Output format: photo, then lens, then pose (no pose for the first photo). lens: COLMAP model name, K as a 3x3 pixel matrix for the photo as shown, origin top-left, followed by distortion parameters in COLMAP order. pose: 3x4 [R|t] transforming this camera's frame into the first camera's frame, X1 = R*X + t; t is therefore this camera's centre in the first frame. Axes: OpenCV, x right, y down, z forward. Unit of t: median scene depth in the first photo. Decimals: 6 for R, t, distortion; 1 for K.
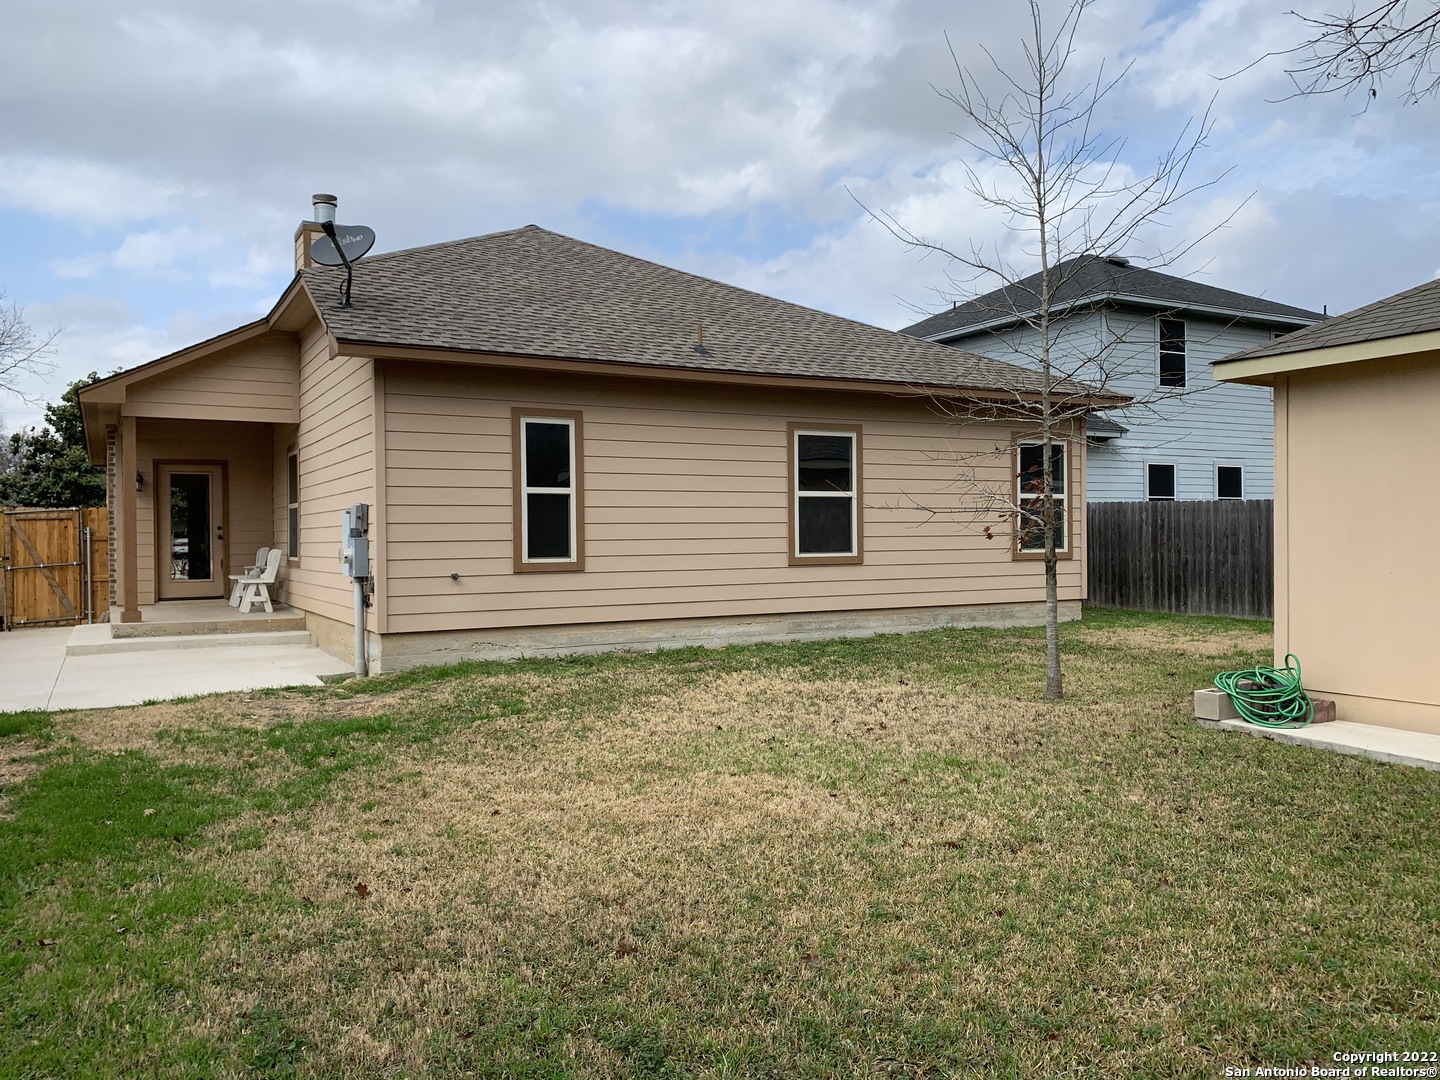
lens RADIAL K [[1100.1, 0, 715.9], [0, 1100.1, 543.6], [0, 0, 1]] dist [0.000807, -0.001625]
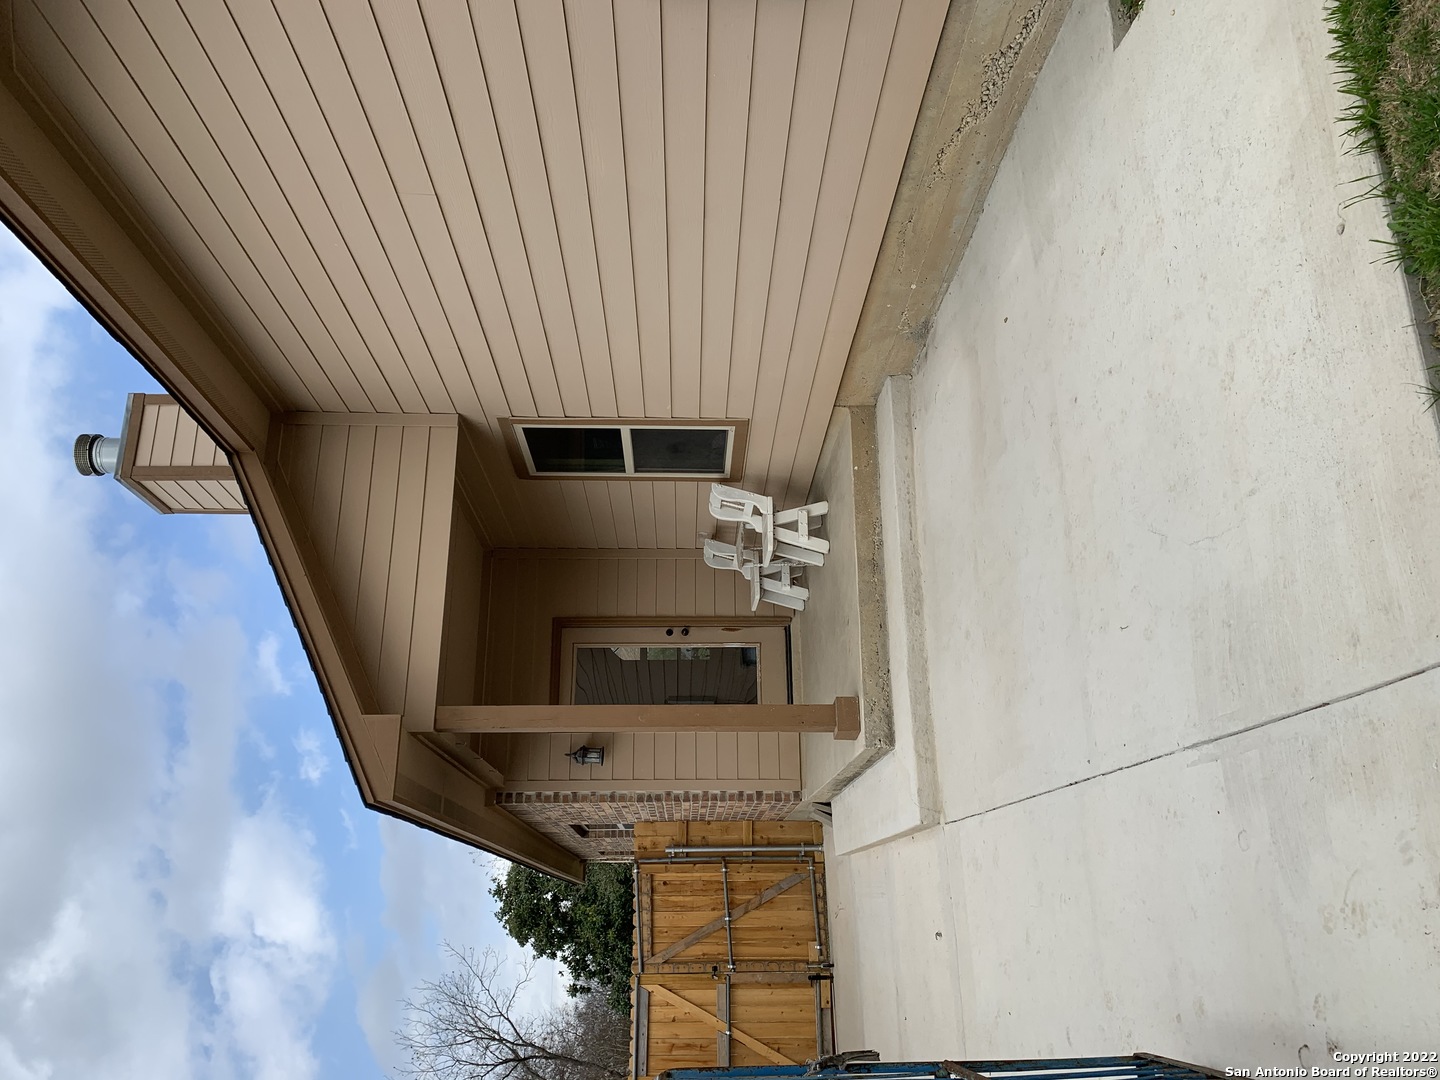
lens RADIAL K [[1100.1, 0, 715.9], [0, 1100.1, 543.6], [0, 0, 1]] dist [0.000807, -0.001625]
pose [[0.015746, -0.985235, -0.170483, -0.302428], [0.999597, 0.011480, 0.025977, -0.004604], [-0.023636, -0.170823, 0.985018, 0.431499]]
